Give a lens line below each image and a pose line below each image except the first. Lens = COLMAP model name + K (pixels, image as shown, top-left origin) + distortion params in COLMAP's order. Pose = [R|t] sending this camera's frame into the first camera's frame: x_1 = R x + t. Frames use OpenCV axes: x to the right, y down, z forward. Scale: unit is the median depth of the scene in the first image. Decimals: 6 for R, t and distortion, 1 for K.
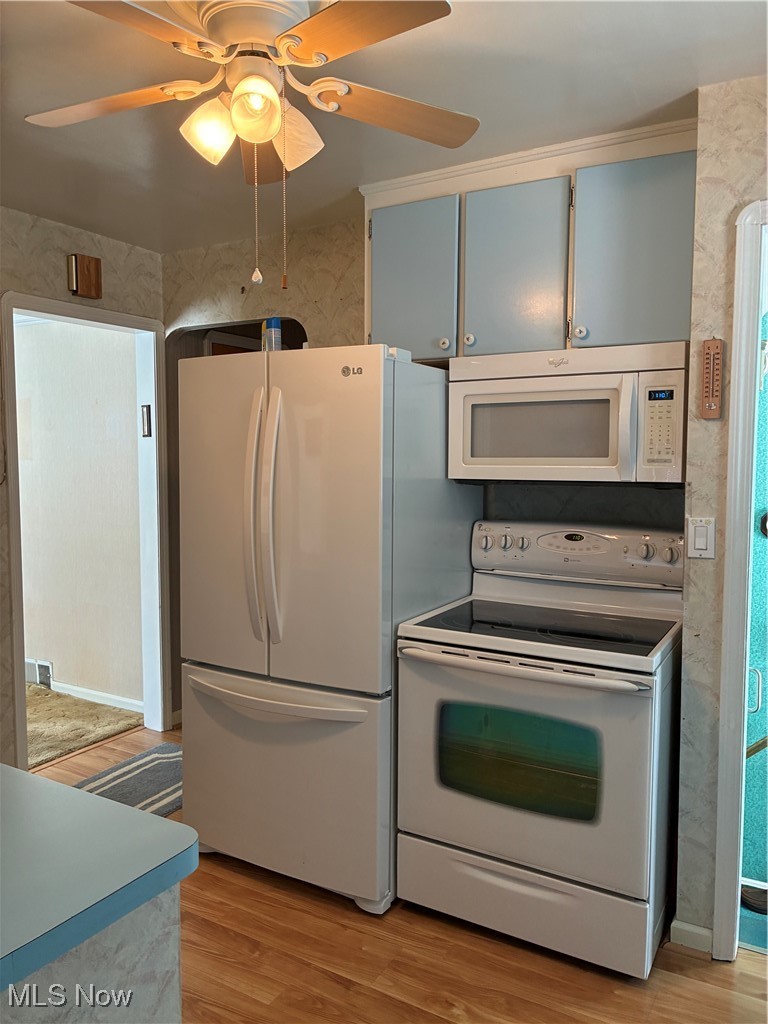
lens RADIAL K [[772.7, 0, 380.9], [0, 772.7, 506.6], [0, 0, 1]] dist [0.059617, -0.077521]
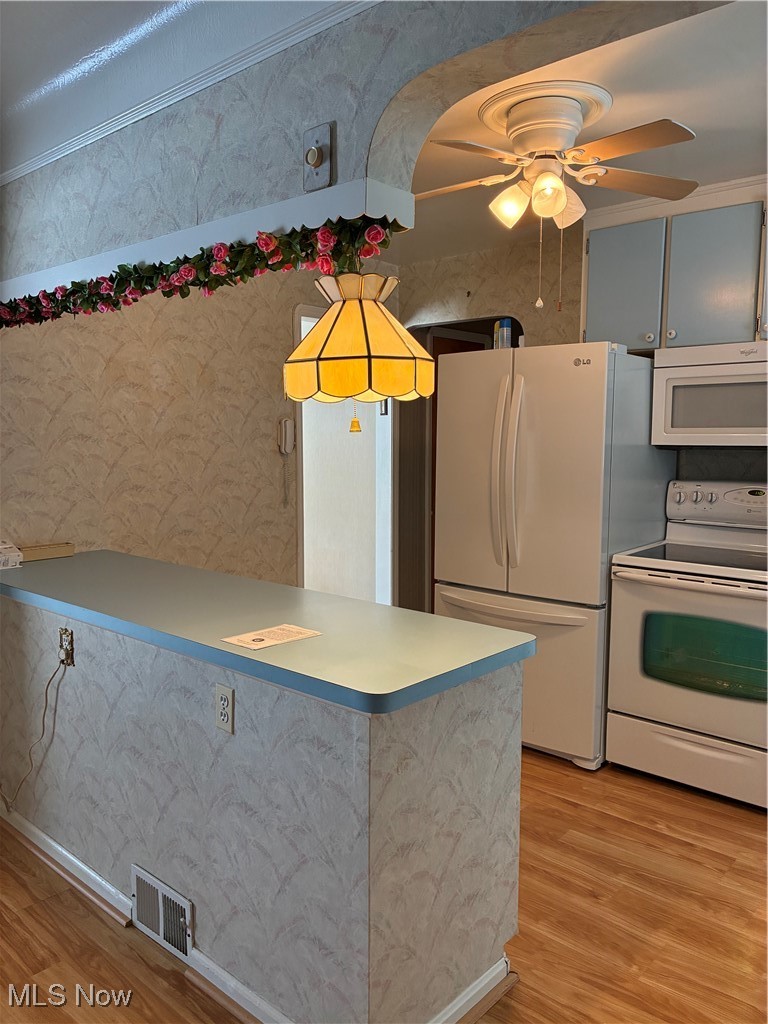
lens RADIAL K [[778.3, 0, 378.8], [0, 778.3, 507.9], [0, 0, 1]] dist [0.020699, 0.004325]
pose [[0.982570, 0.019603, -0.184857, -0.122892], [-0.014733, 0.999508, 0.027680, 0.041474], [0.185309, -0.024474, 0.982376, -0.370811]]
